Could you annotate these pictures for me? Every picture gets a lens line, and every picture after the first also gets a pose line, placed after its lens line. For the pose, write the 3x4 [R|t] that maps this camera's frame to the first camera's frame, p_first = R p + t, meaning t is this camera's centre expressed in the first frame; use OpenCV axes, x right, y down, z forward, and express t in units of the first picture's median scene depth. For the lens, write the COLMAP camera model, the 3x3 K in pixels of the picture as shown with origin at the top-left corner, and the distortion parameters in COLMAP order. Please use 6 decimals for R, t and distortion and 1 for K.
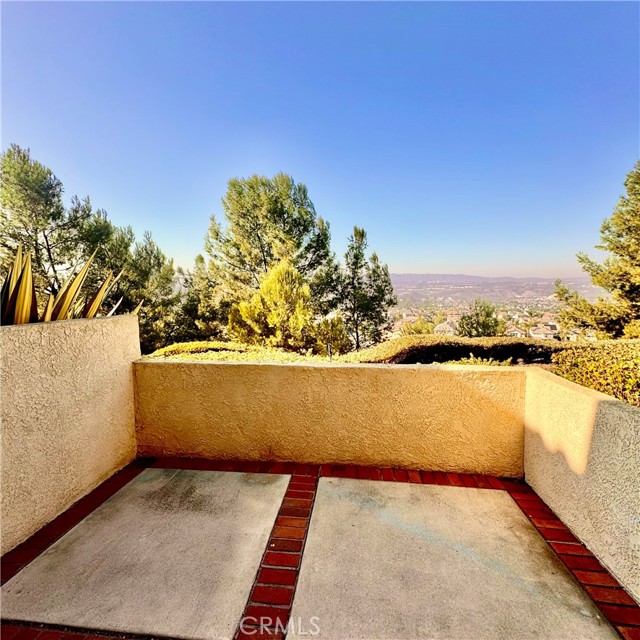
lens RADIAL K [[341.6, 0, 321.7], [0, 341.6, 319.9], [0, 0, 1]] dist [-0.001108, 0.000461]
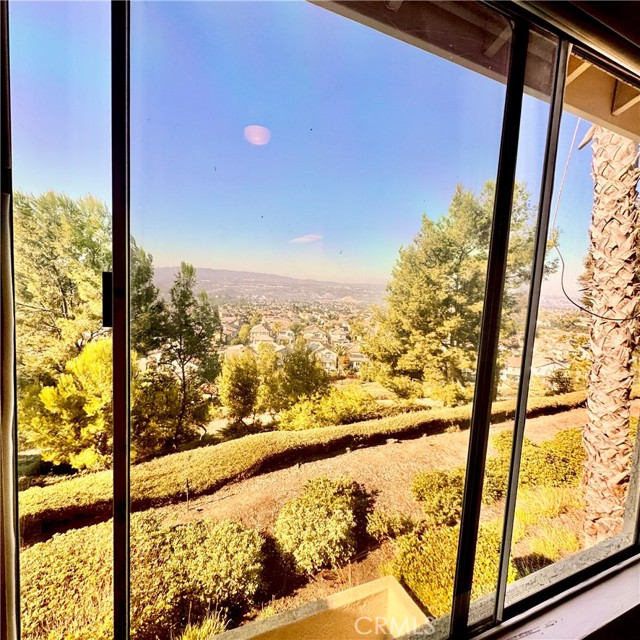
lens RADIAL K [[341.6, 0, 322.3], [0, 341.6, 319.1], [0, 0, 1]] dist [-0.001108, 0.000461]
pose [[0.861268, 0.004776, 0.508129, -0.047886], [-0.013242, 0.999827, 0.013046, -0.133157], [-0.507979, -0.017965, 0.861182, -0.004952]]
